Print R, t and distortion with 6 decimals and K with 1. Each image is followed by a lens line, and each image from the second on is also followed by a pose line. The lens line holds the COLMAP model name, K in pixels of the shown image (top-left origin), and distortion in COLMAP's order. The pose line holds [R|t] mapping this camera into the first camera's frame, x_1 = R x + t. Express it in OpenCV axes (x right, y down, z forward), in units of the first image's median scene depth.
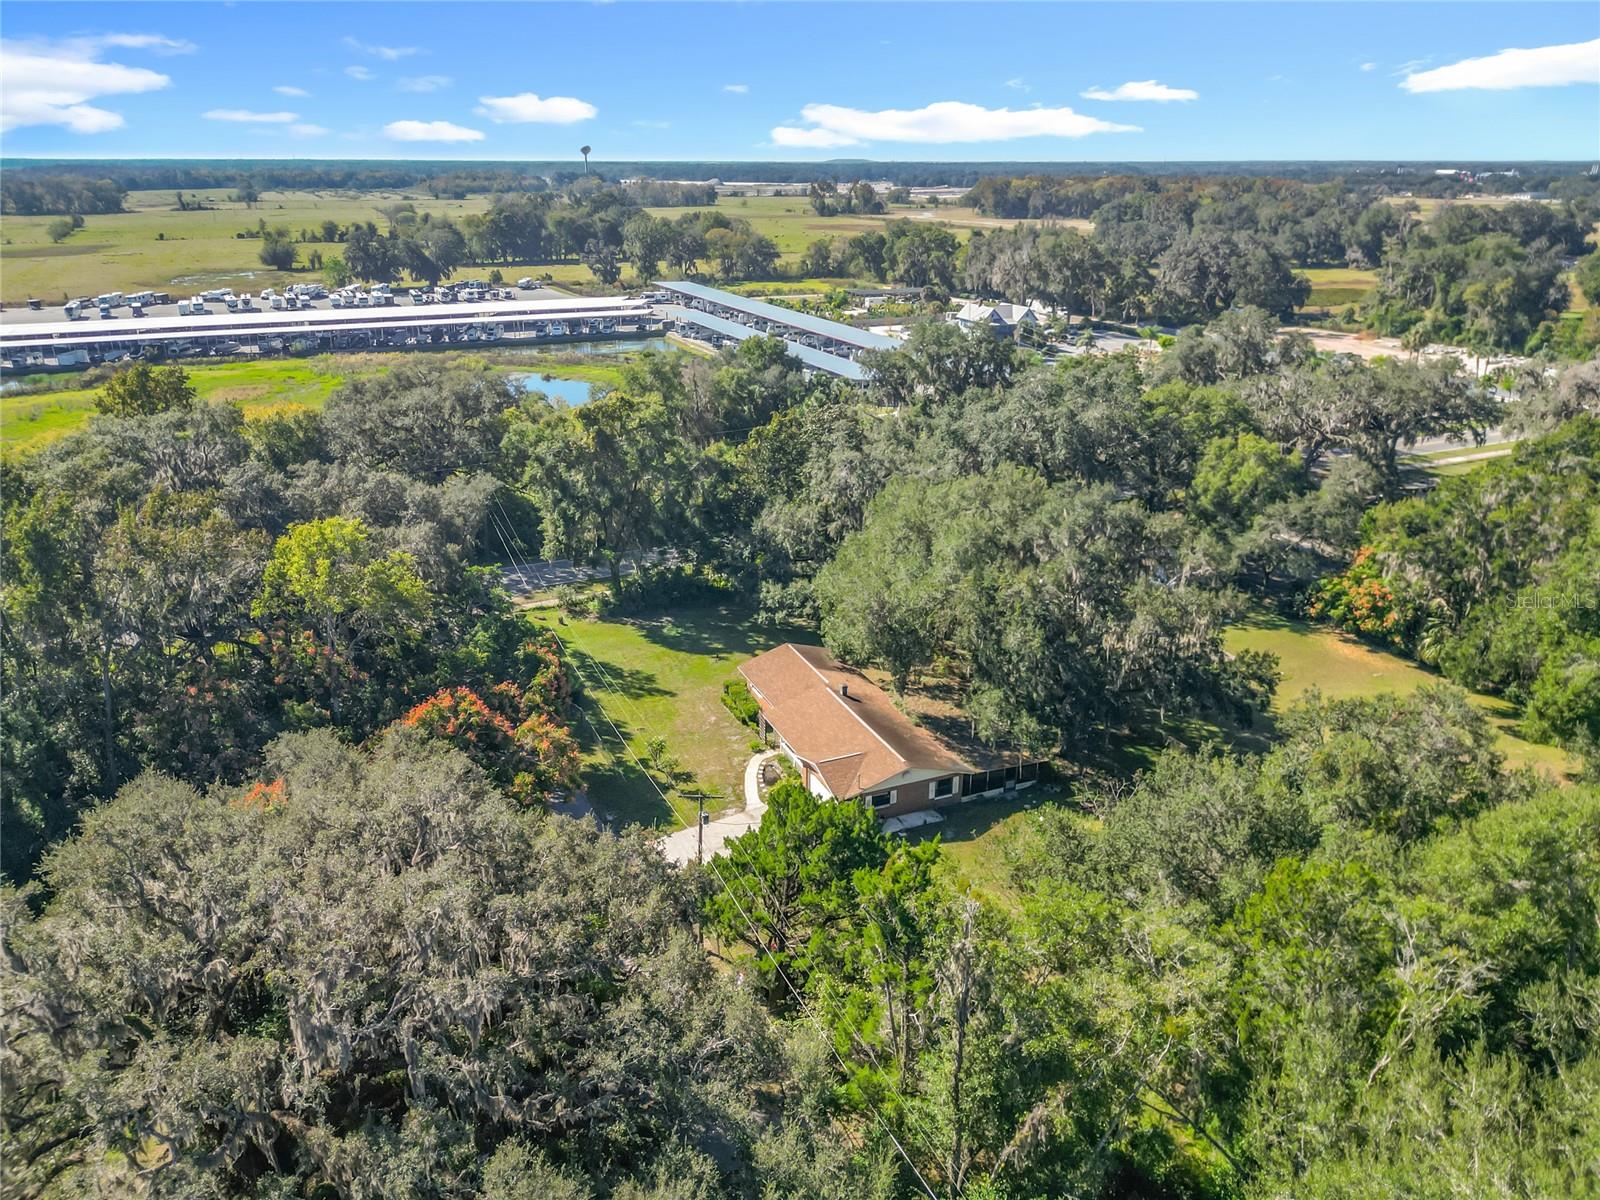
lens RADIAL K [[1131.4, 0, 800.0], [0, 1131.4, 600.0], [0, 0, 1]] dist [0.067408, -0.134296]
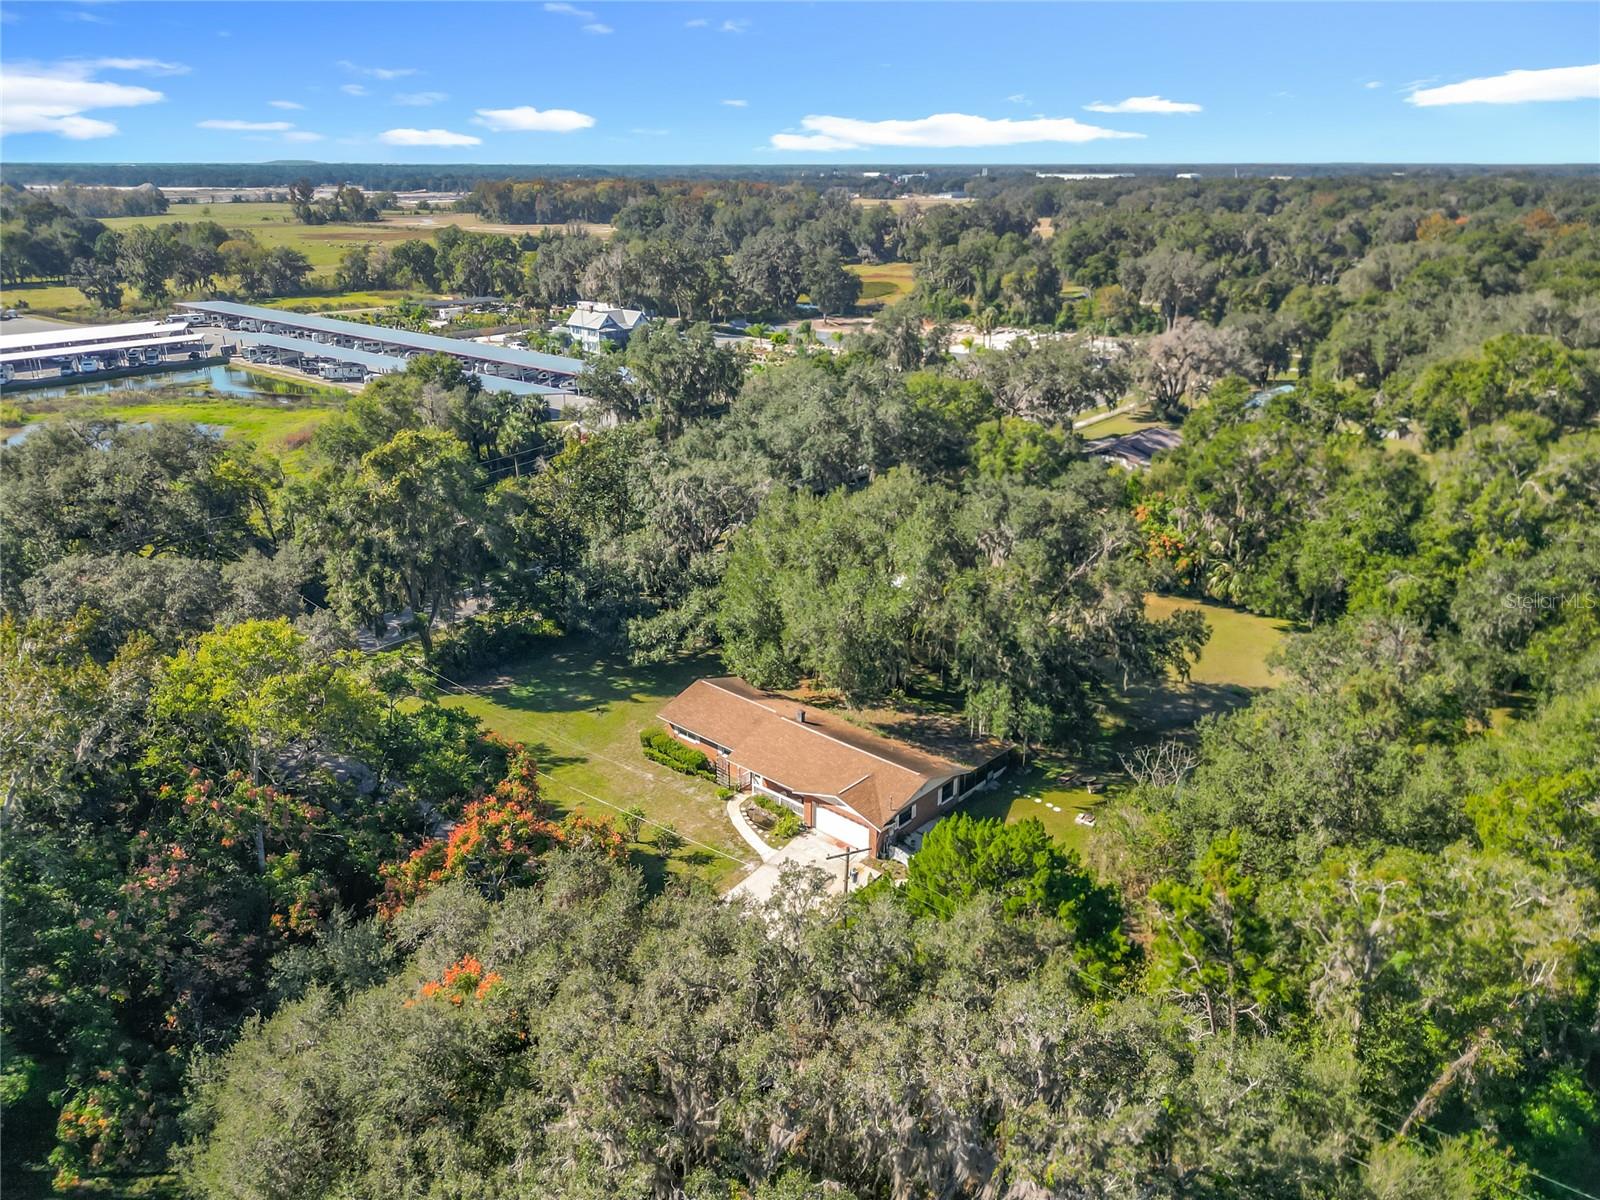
lens RADIAL K [[1110.9, 0, 800.0], [0, 1110.9, 600.0], [0, 0, 1]] dist [0.059359, -0.078051]
pose [[0.909052, -0.150913, 0.388393, -0.082042], [0.150174, 0.988127, 0.032455, -0.012829], [-0.388679, 0.028823, 0.920922, 0.031423]]
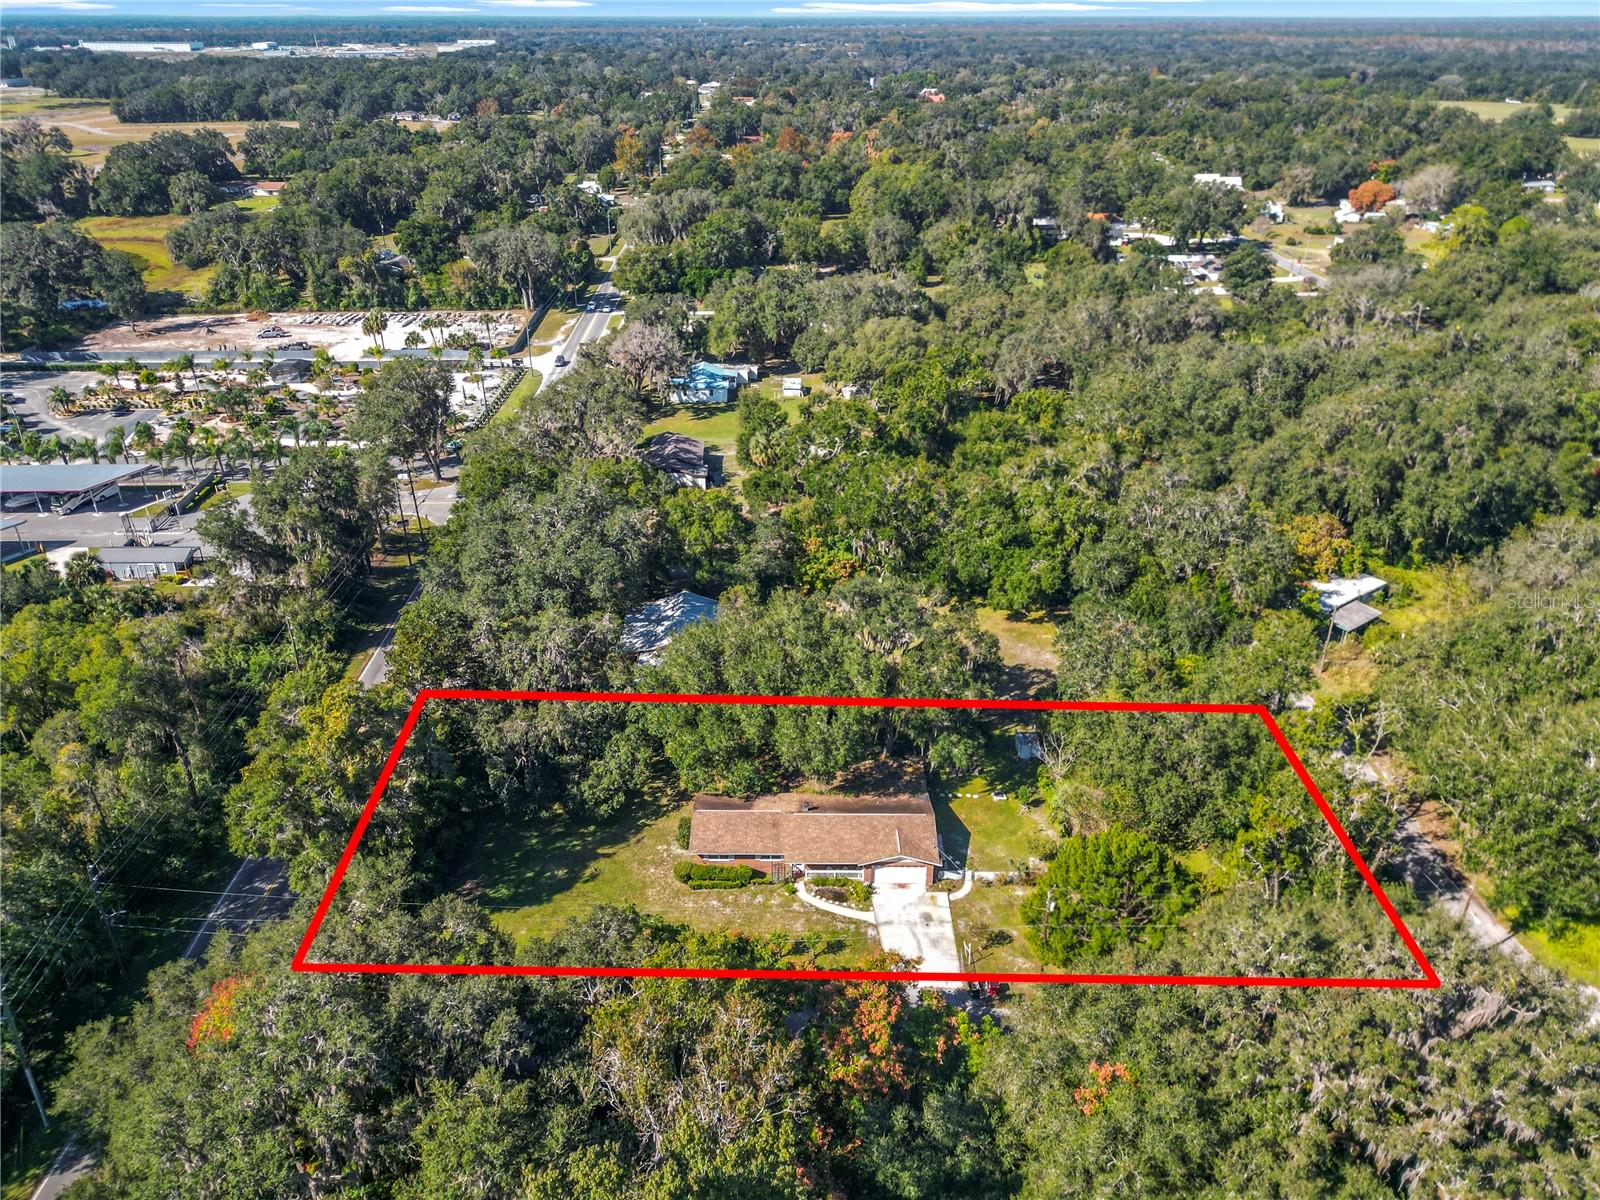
lens RADIAL K [[1110.9, 0, 800.0], [0, 1110.9, 600.0], [0, 0, 1]] dist [0.059359, -0.078051]
pose [[0.420420, -0.407584, 0.810631, -0.224778], [0.328739, 0.901148, 0.282601, -0.123488], [-0.845682, 0.147674, 0.512850, 0.089654]]
